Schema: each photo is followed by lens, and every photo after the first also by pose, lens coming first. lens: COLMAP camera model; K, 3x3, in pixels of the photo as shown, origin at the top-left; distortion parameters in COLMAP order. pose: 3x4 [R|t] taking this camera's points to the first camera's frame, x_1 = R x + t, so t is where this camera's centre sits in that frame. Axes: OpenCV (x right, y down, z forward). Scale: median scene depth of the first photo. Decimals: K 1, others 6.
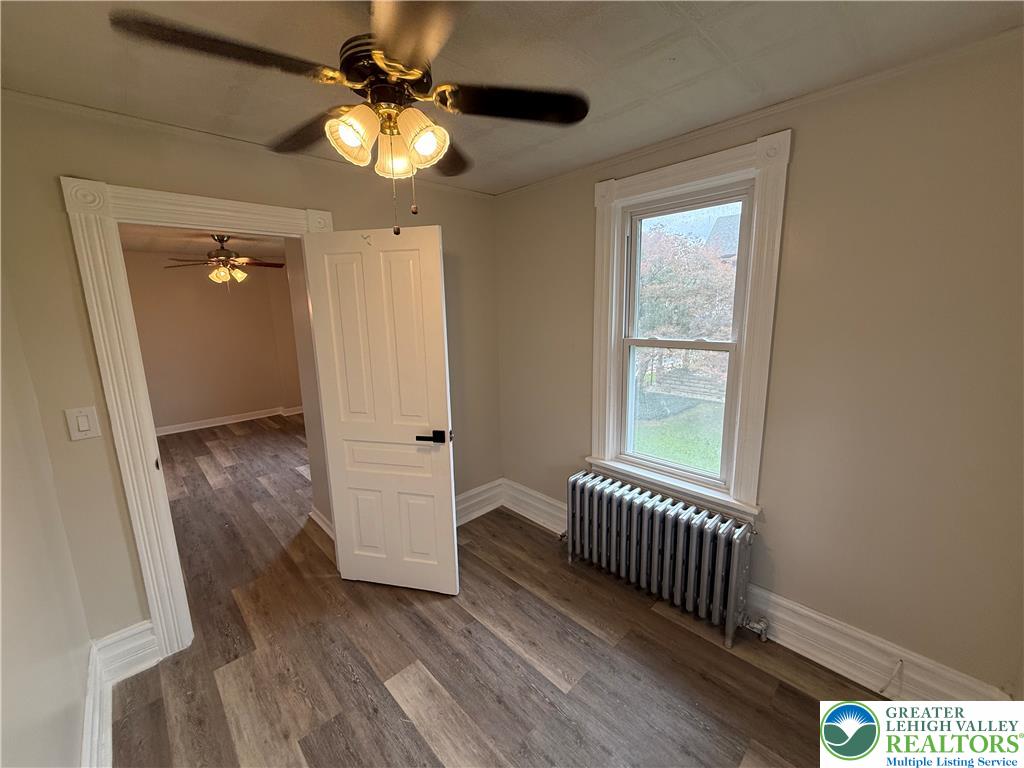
lens RADIAL K [[409.3, 0, 509.6], [0, 409.3, 383.1], [0, 0, 1]] dist [0.003335, 0.000148]
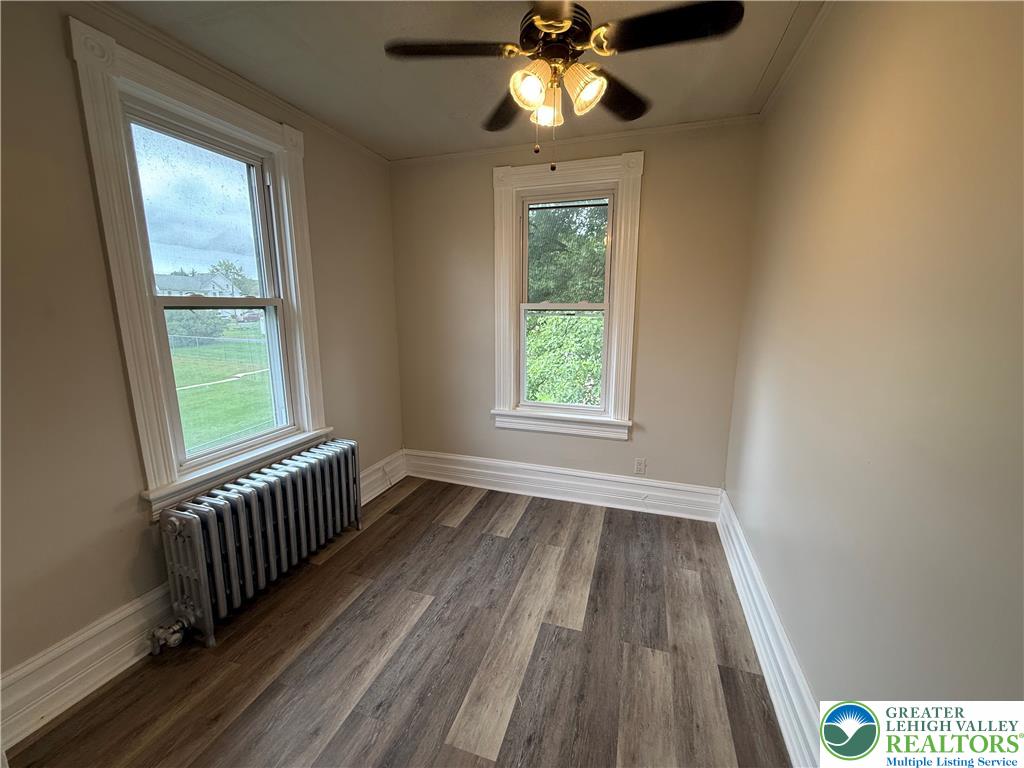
lens RADIAL K [[409.3, 0, 509.6], [0, 409.3, 383.1], [0, 0, 1]] dist [0.003335, 0.000148]
pose [[-0.470566, -0.137559, 0.871577, -0.792829], [0.171510, 0.954674, 0.243272, -0.044123], [-0.865536, 0.263959, -0.425644, 1.048116]]
